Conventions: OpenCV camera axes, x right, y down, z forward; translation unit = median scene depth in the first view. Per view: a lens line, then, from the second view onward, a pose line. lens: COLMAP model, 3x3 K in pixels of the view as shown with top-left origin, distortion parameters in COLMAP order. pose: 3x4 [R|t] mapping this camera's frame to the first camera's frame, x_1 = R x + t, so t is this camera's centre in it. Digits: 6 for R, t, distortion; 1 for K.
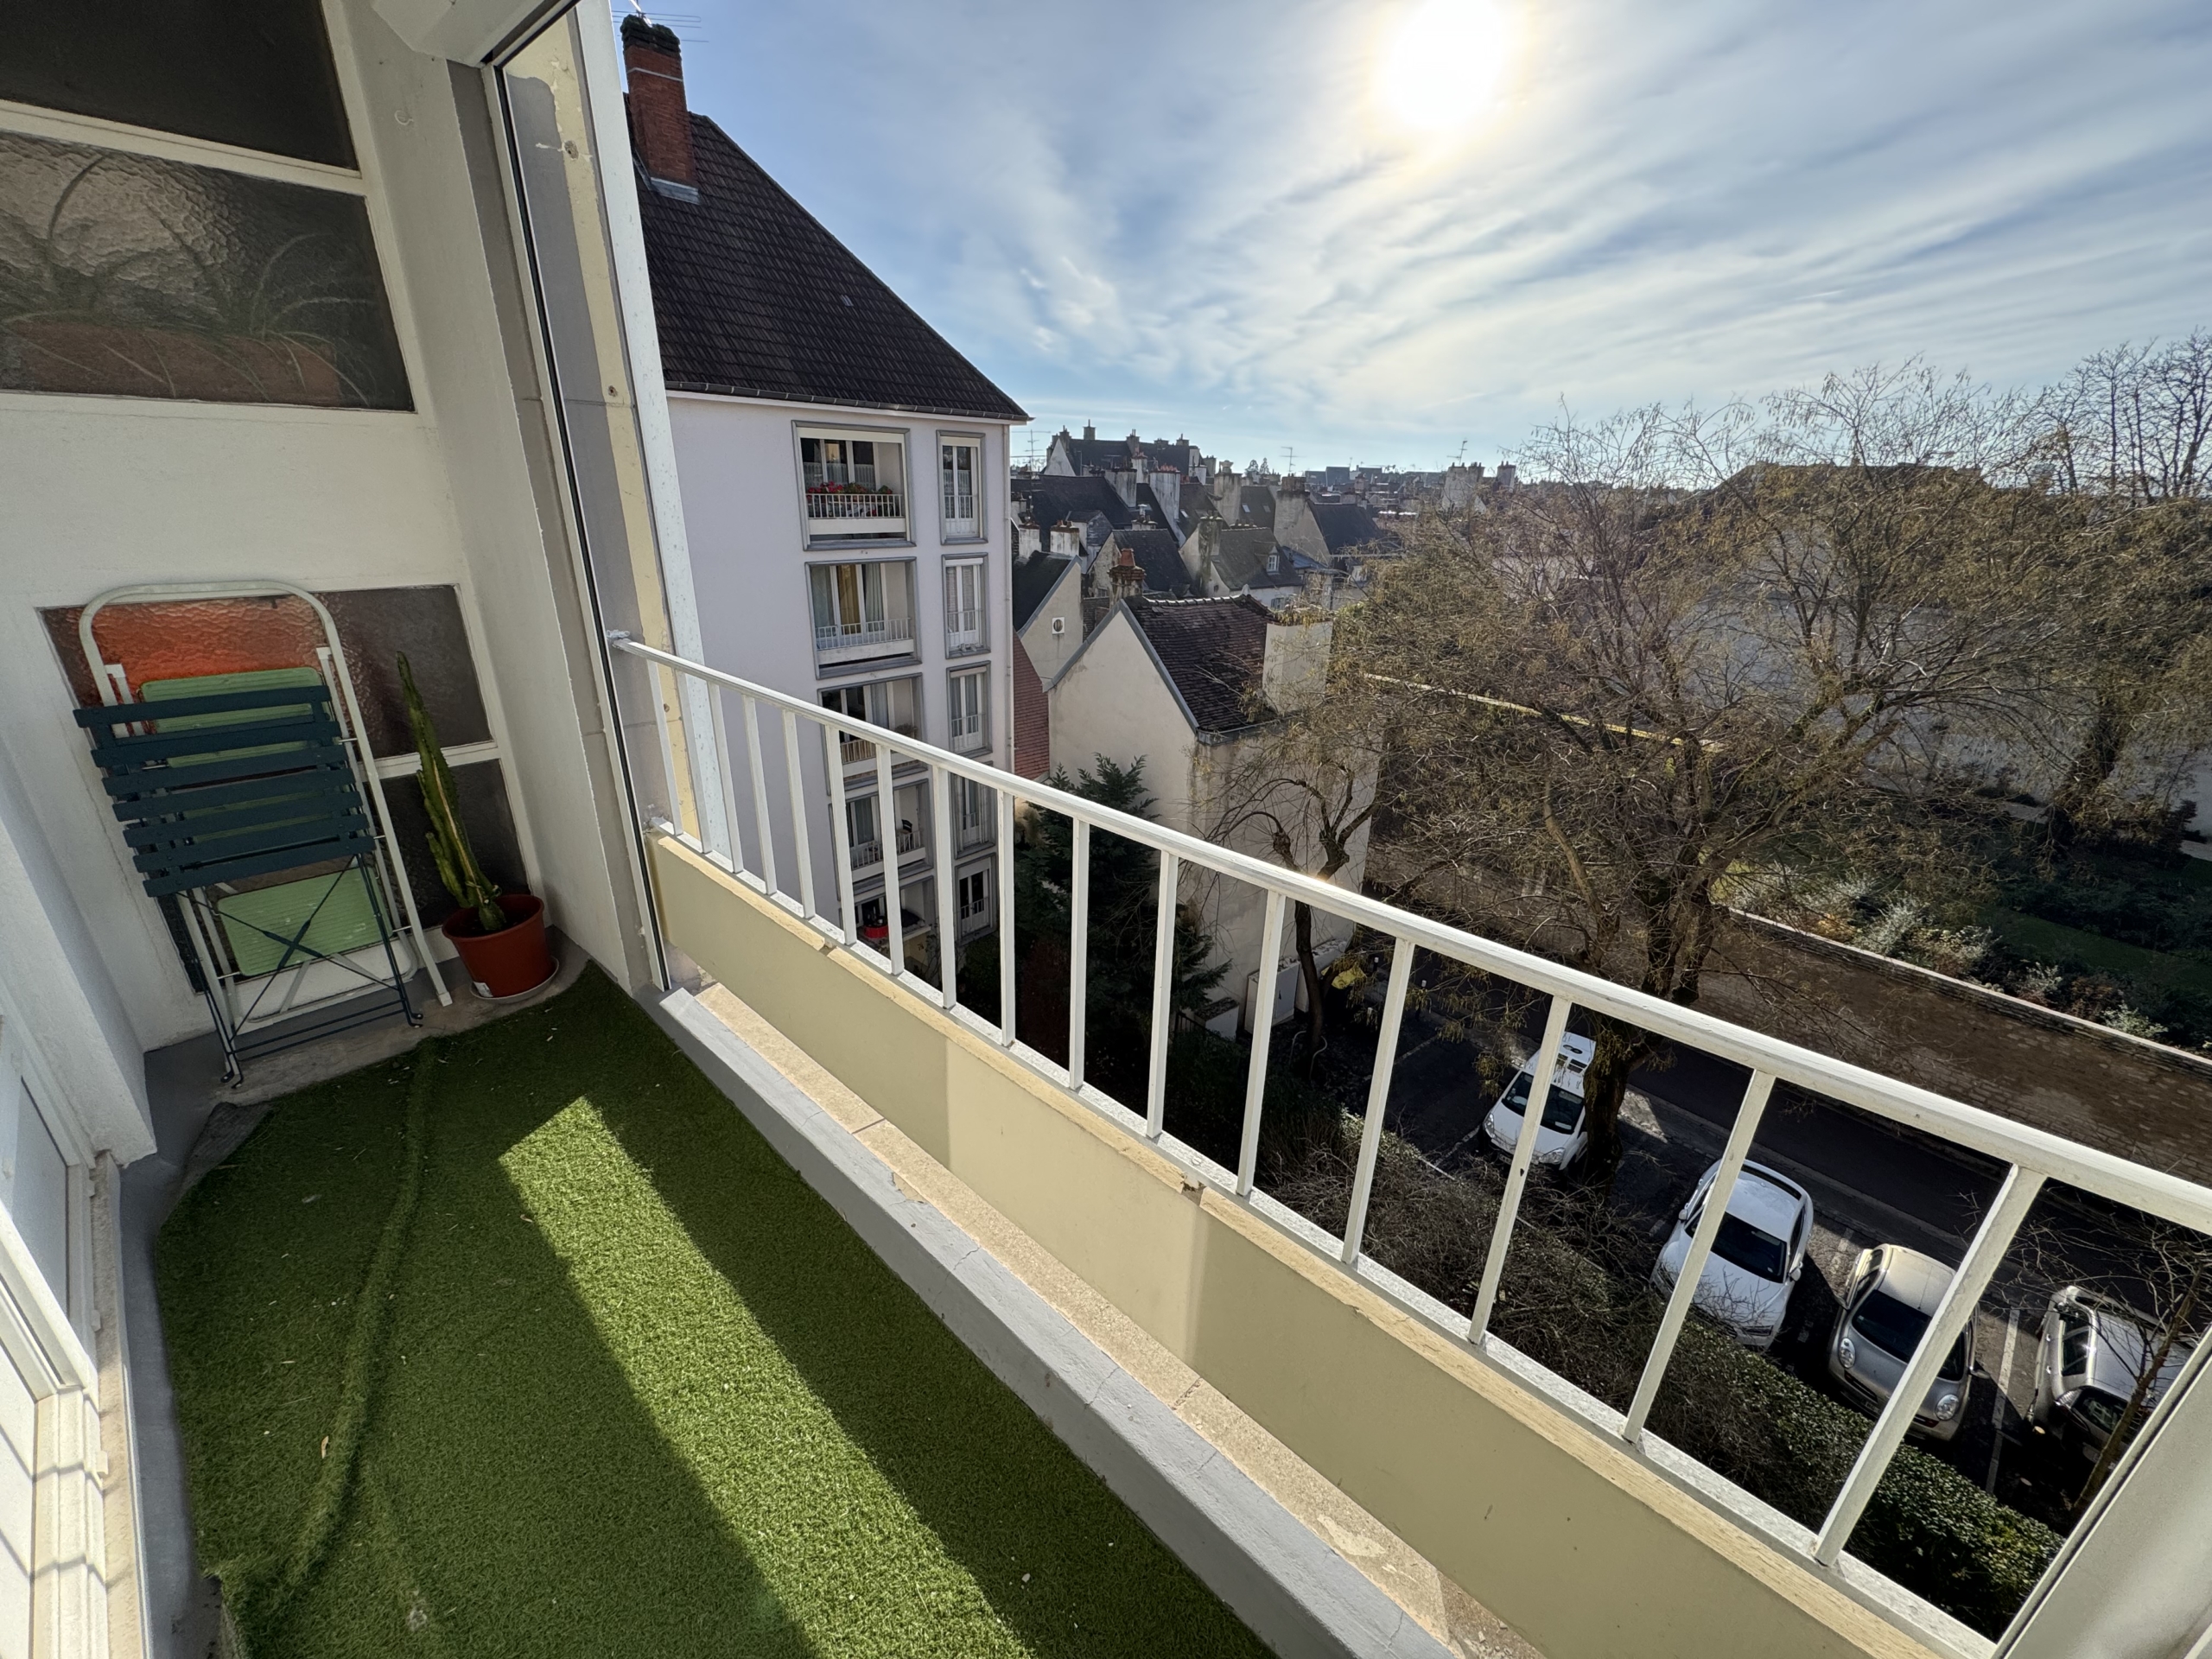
lens RADIAL K [[875.9, 0, 1106.0], [0, 875.9, 829.5], [0, 0, 1]] dist [-0.003676, 0.000249]
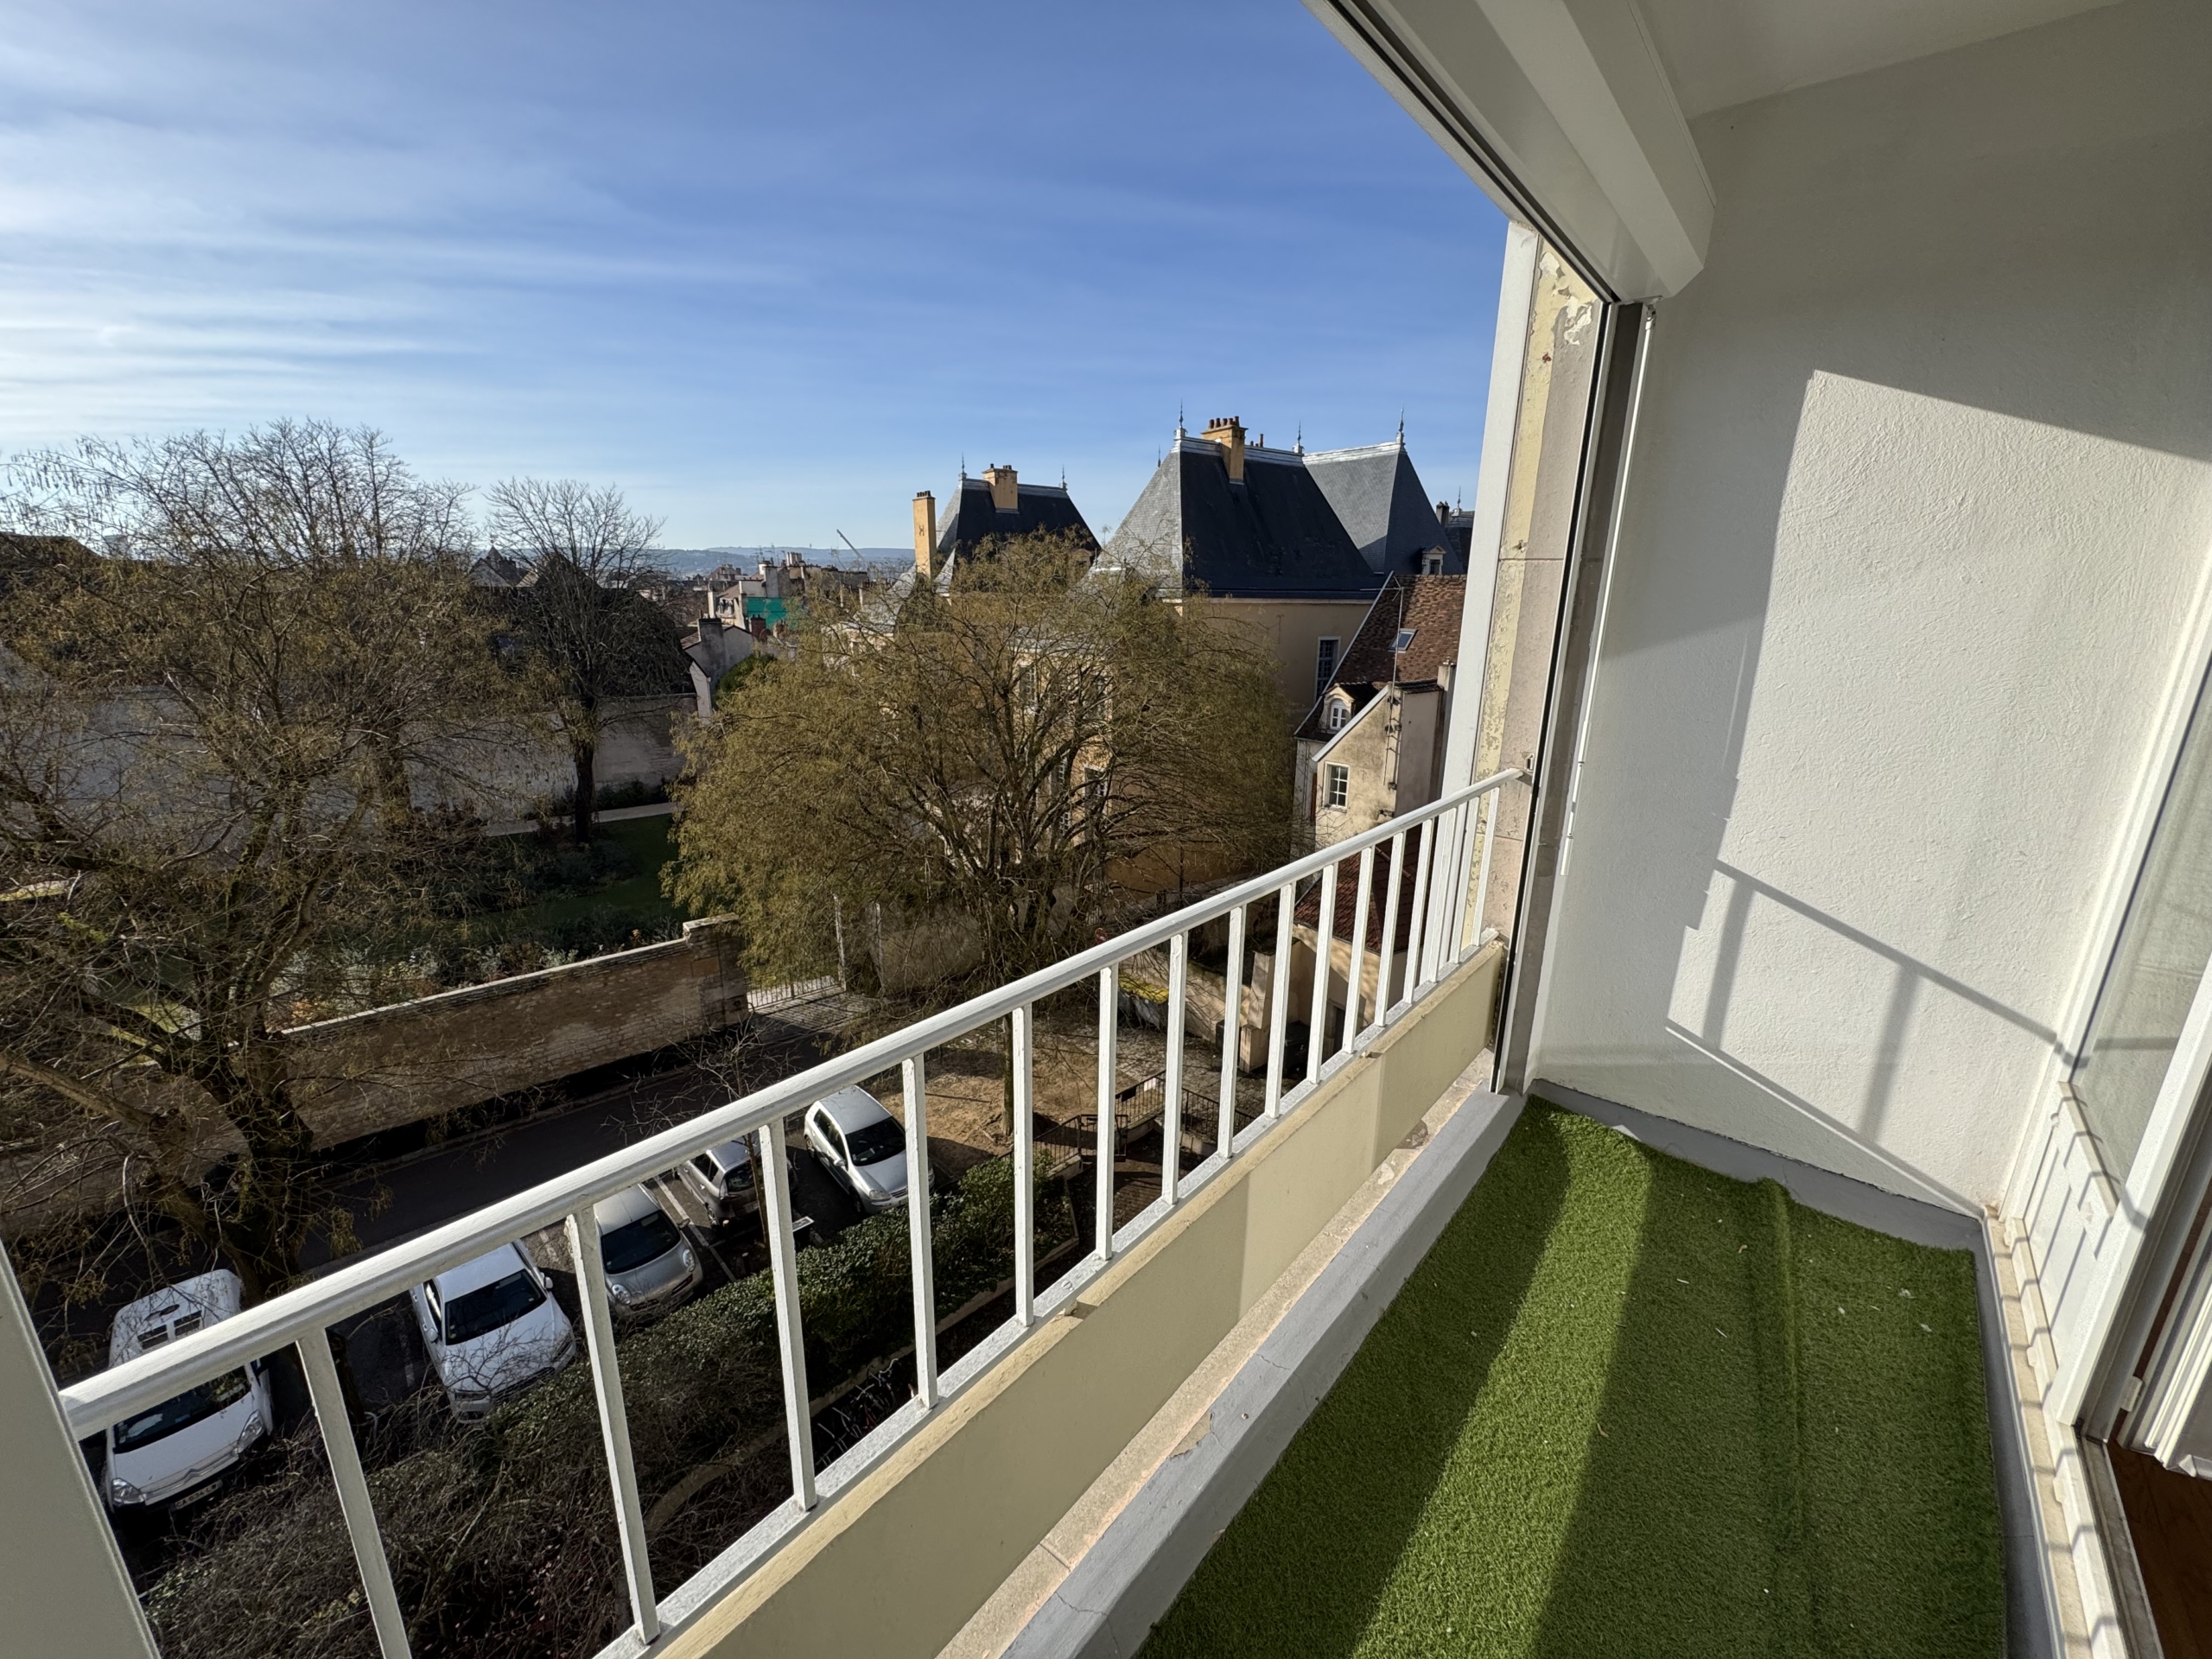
lens RADIAL K [[875.9, 0, 1106.0], [0, 875.9, 829.5], [0, 0, 1]] dist [-0.003676, 0.000249]
pose [[-0.037949, -0.287288, 0.957092, -0.087618], [0.351905, 0.892585, 0.281878, -0.042404], [-0.935266, 0.347502, 0.067226, 0.080136]]
